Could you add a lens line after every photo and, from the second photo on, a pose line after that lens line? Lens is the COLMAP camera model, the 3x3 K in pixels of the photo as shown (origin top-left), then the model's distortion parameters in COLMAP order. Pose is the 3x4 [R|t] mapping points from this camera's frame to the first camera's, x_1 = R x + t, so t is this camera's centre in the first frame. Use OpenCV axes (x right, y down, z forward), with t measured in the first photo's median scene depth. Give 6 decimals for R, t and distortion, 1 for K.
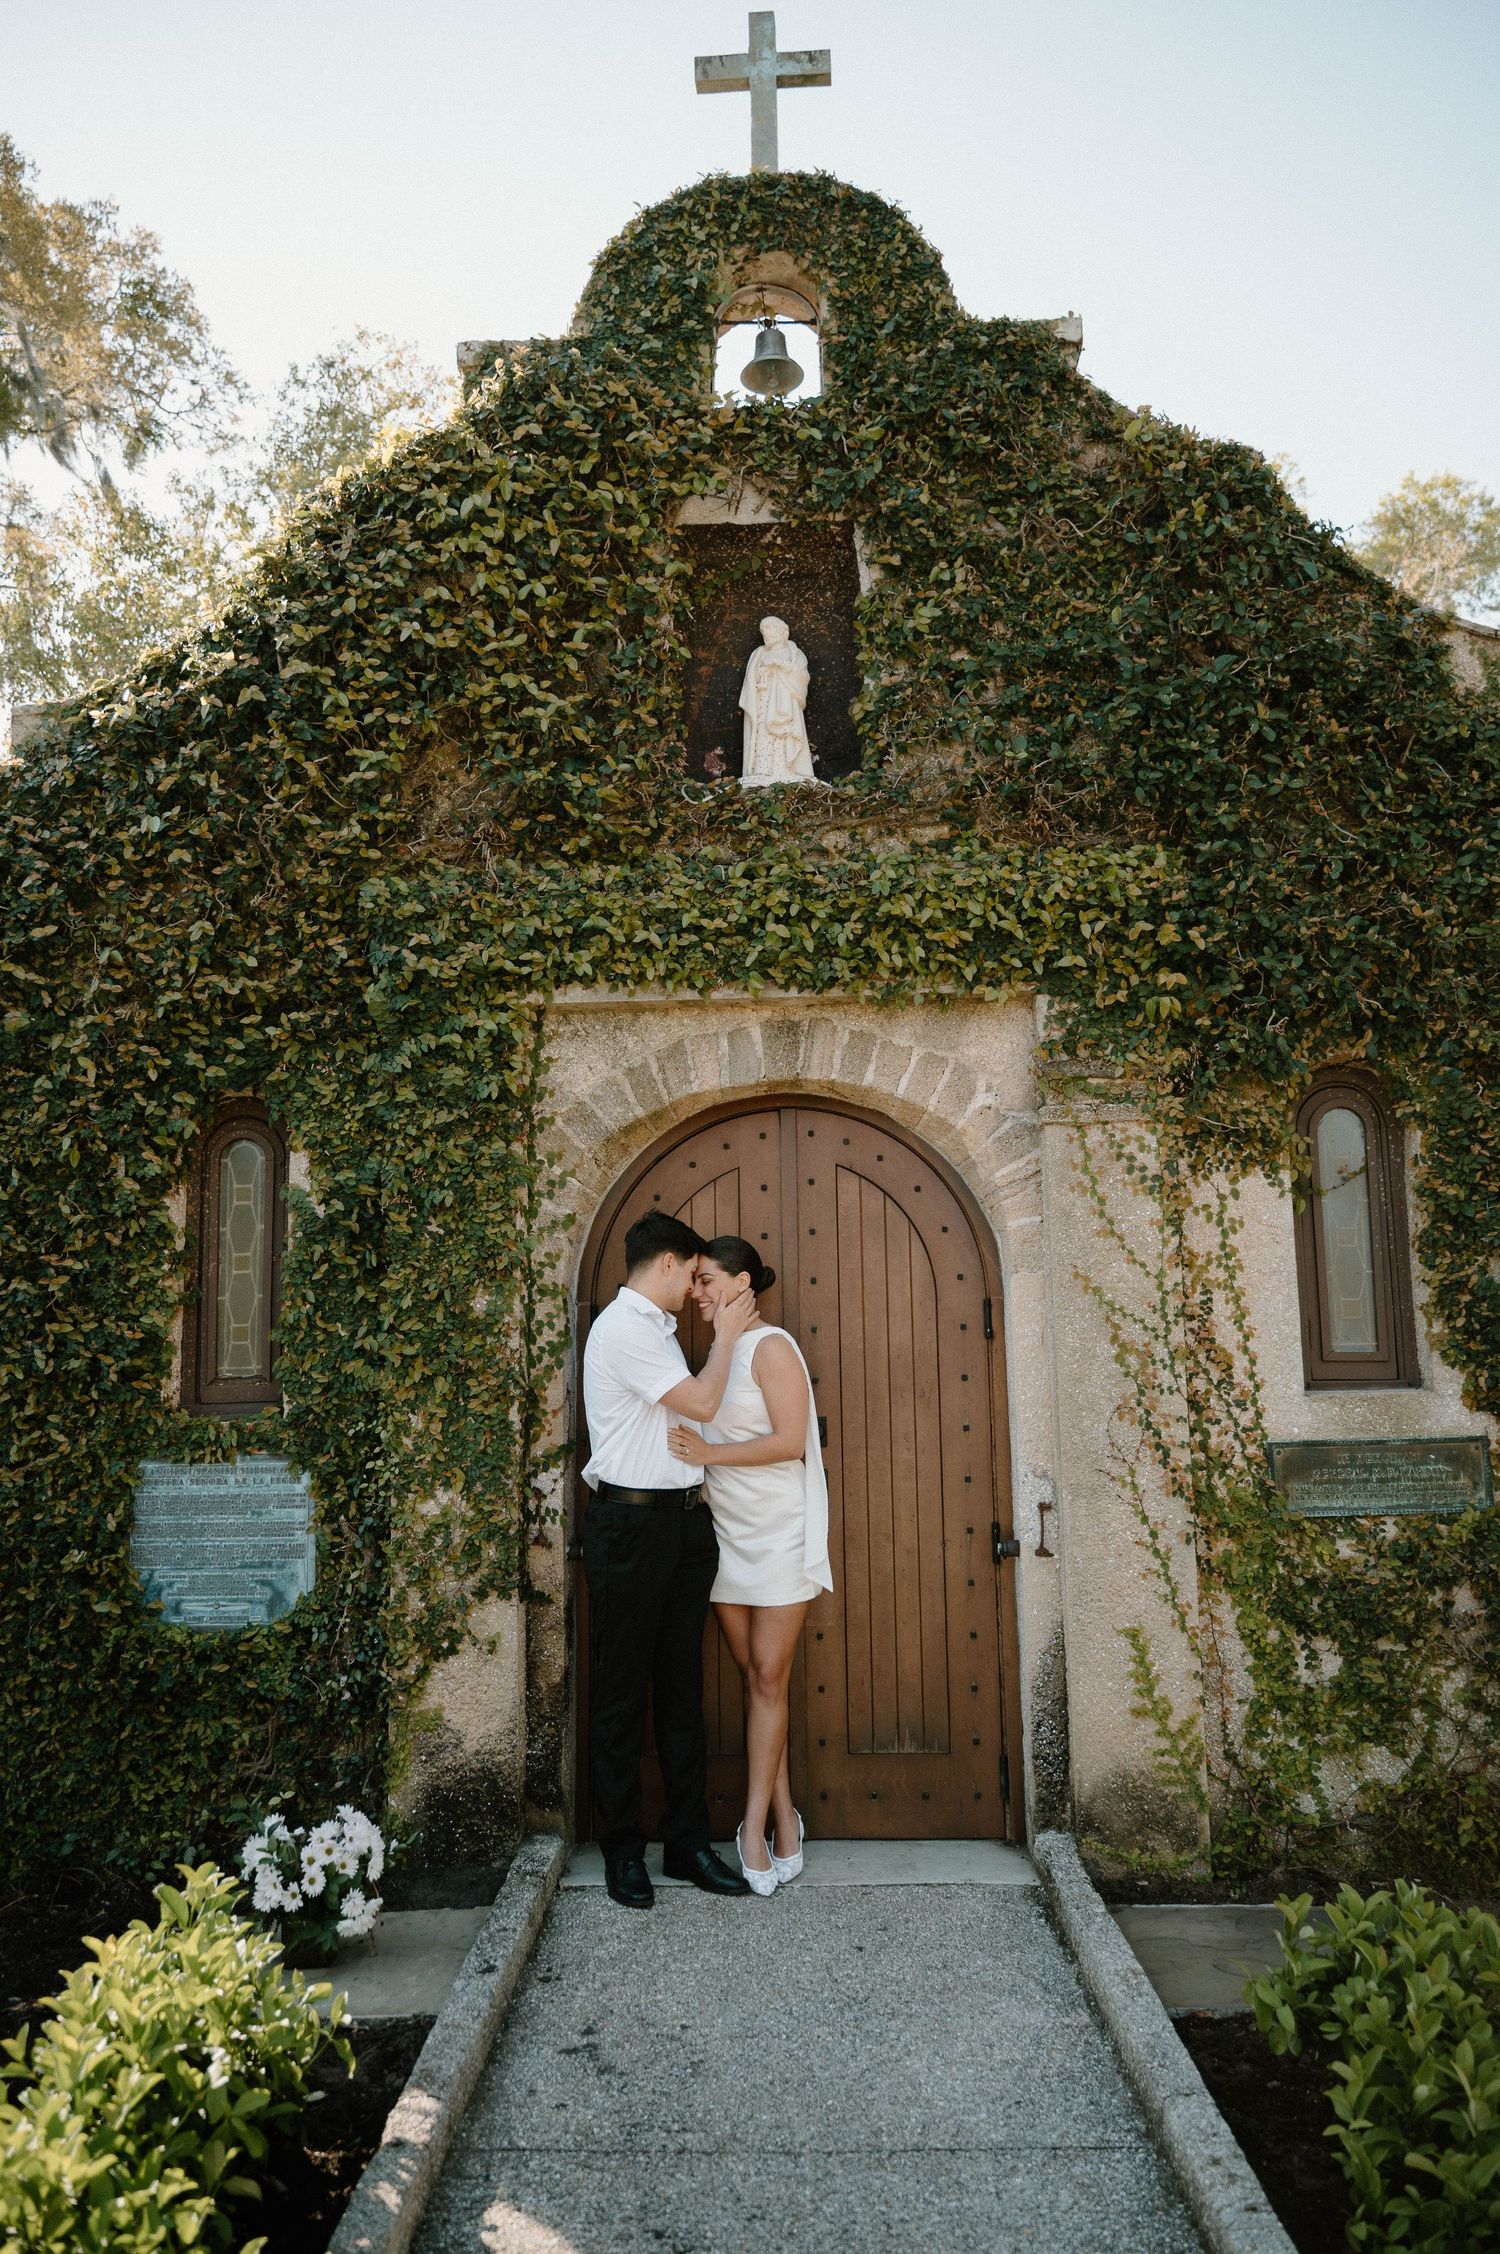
lens RADIAL K [[1810.1, 0, 752.1], [0, 1810.1, 1119.0], [0, 0, 1]] dist [0.002805, -0.007208]
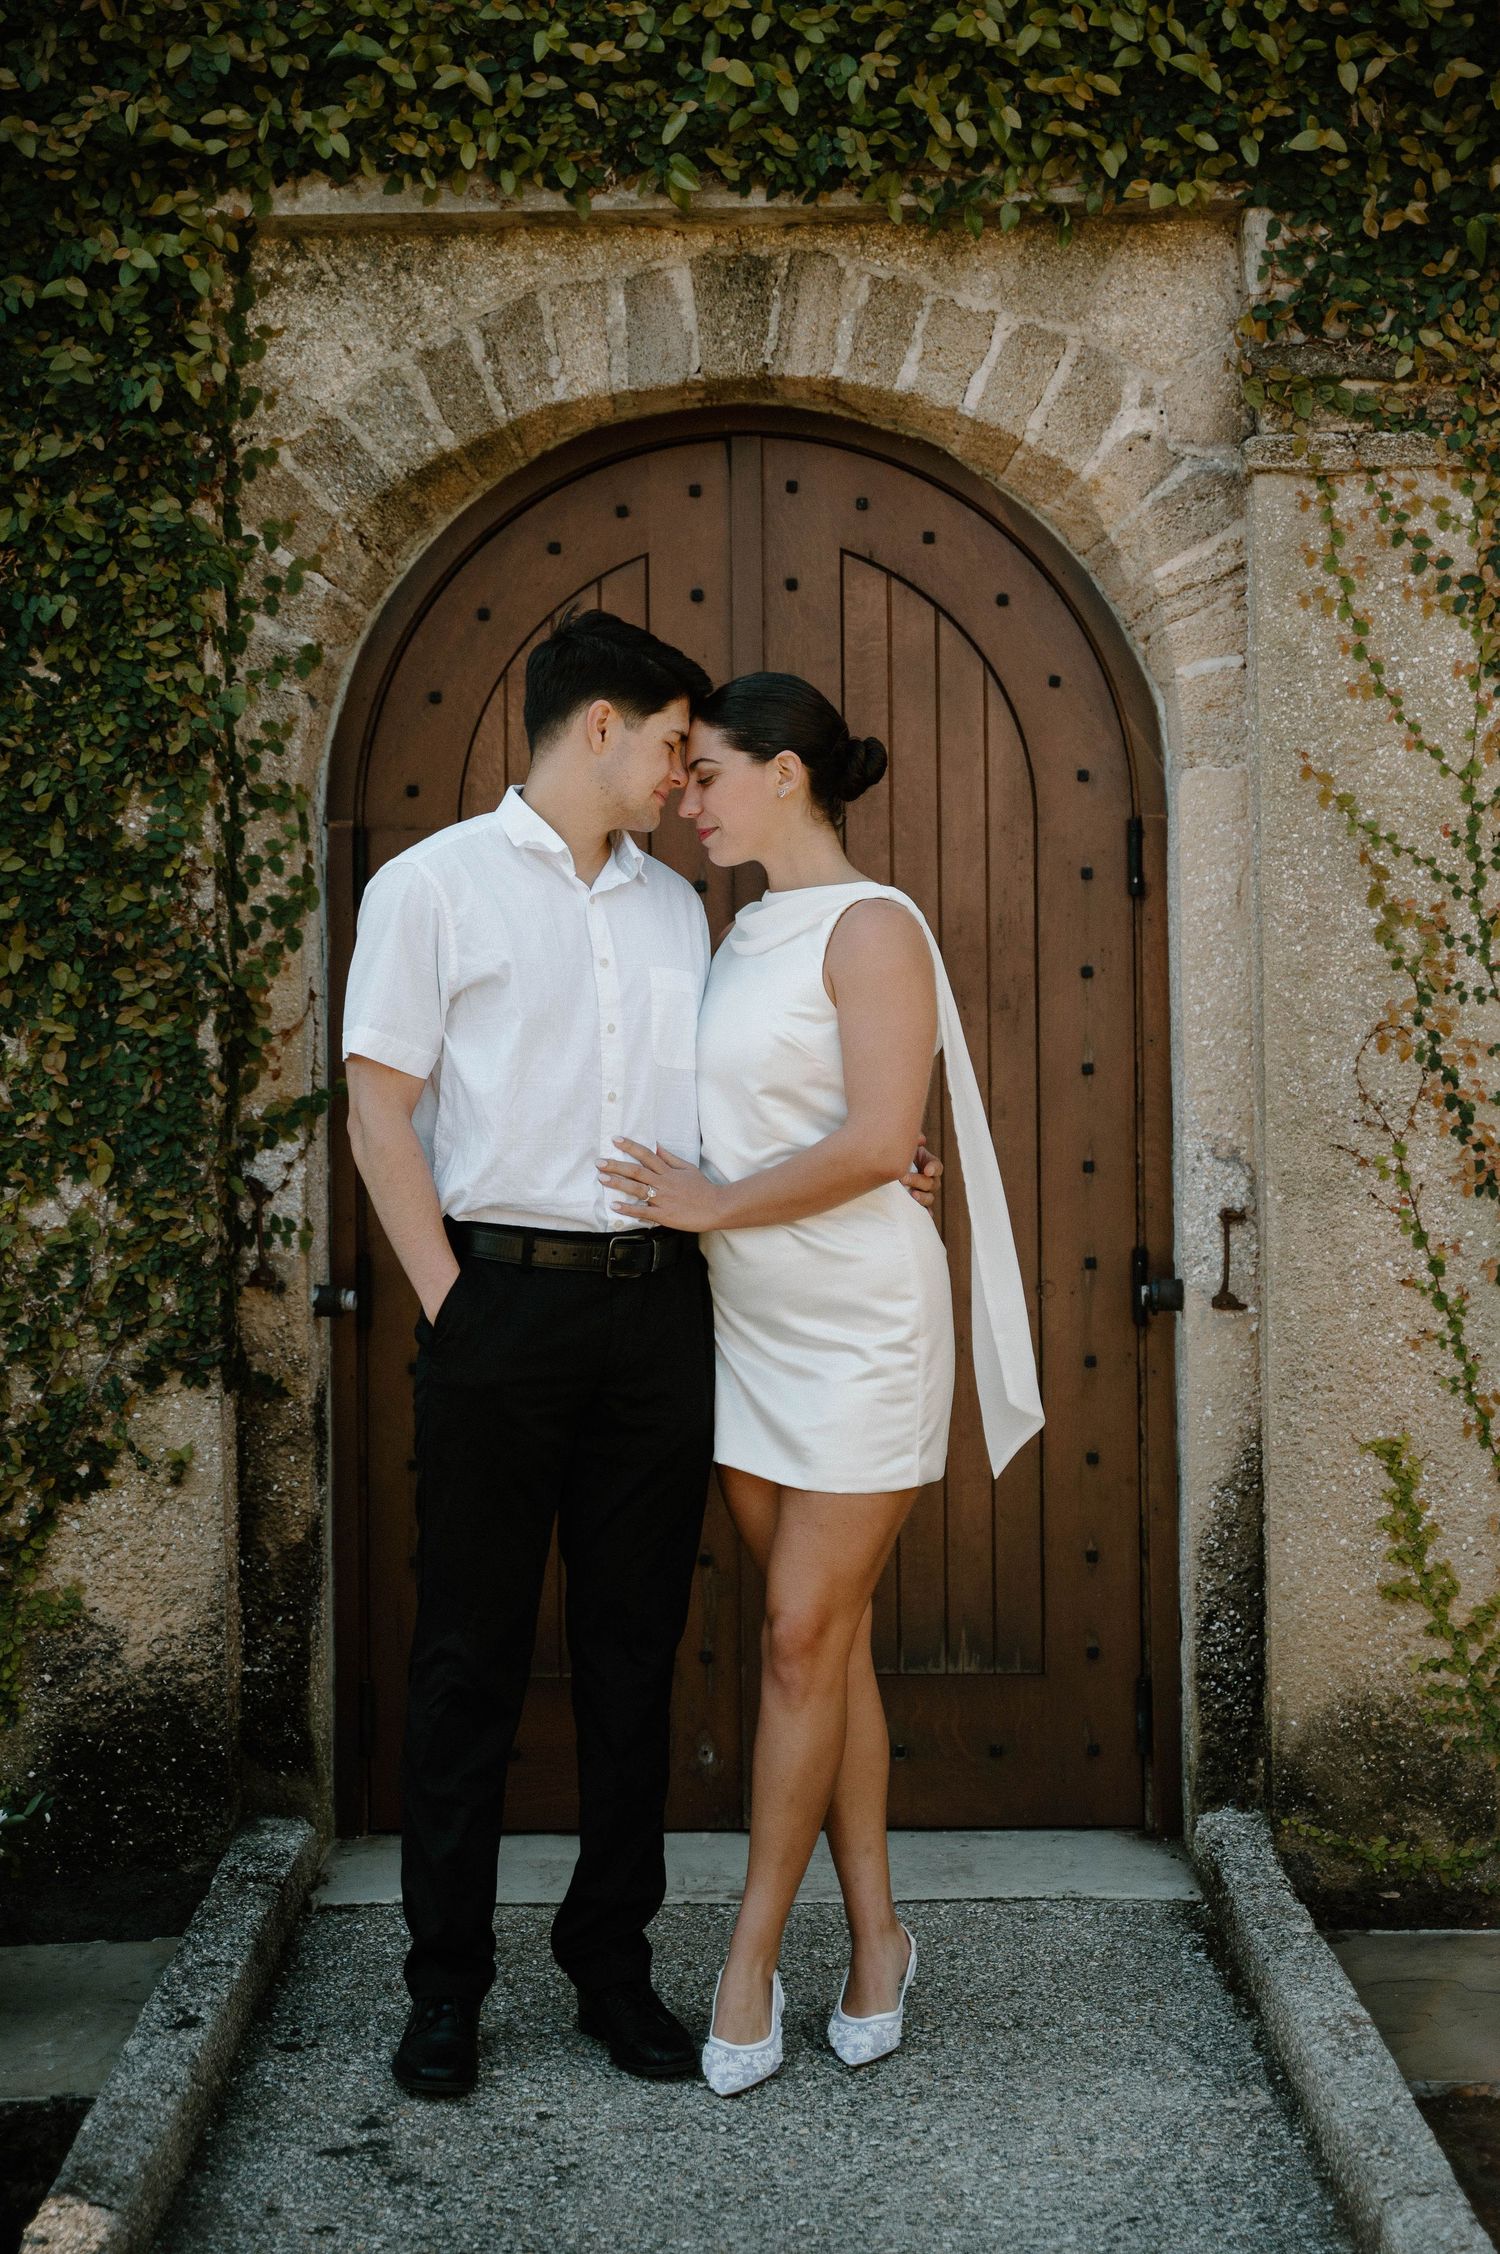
lens RADIAL K [[3908.8, 0, 797.6], [0, 3908.8, 1127.4], [0, 0, 1]] dist [0.007284, -0.092294]
pose [[0.999553, 0.003485, 0.029706, 0.002846], [-0.008474, 0.985490, 0.169520, -0.000751], [-0.028684, -0.169695, 0.985079, -0.098333]]
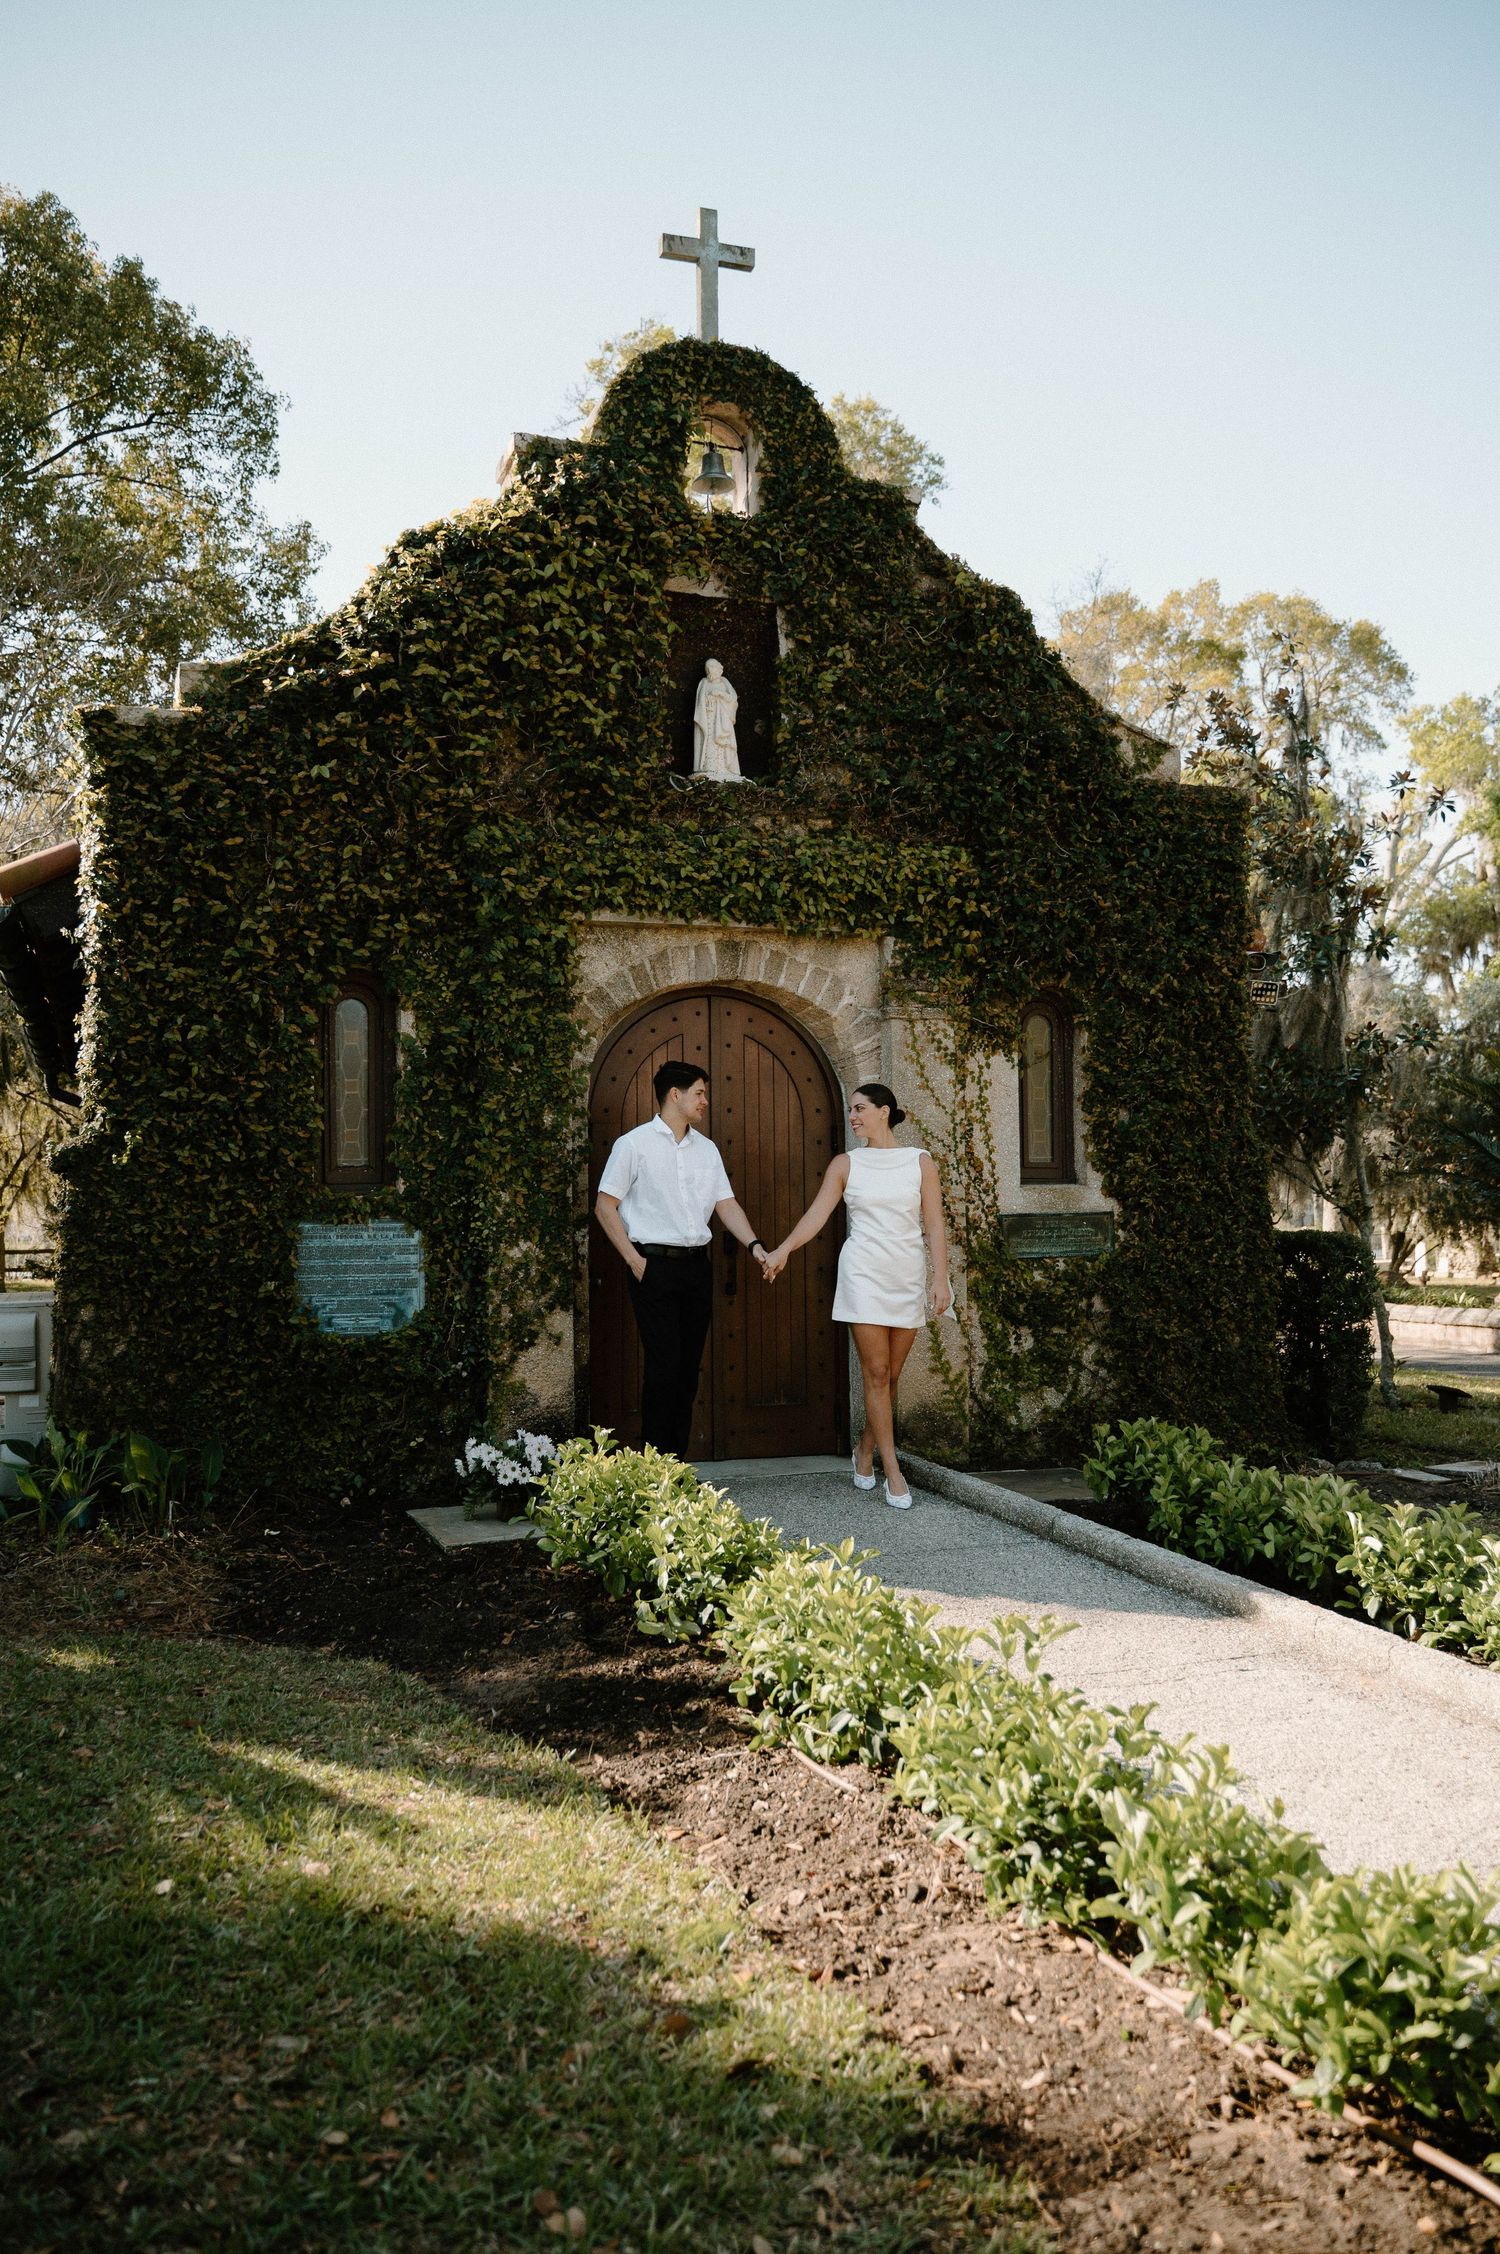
lens RADIAL K [[1887.2, 0, 754.4], [0, 1887.2, 1121.2], [0, 0, 1]] dist [0.001600, 0.000728]
pose [[0.924782, 0.026157, 0.379597, -0.579007], [-0.064157, 0.994070, 0.087801, -0.045292], [-0.375050, -0.105550, 0.920976, -0.505612]]
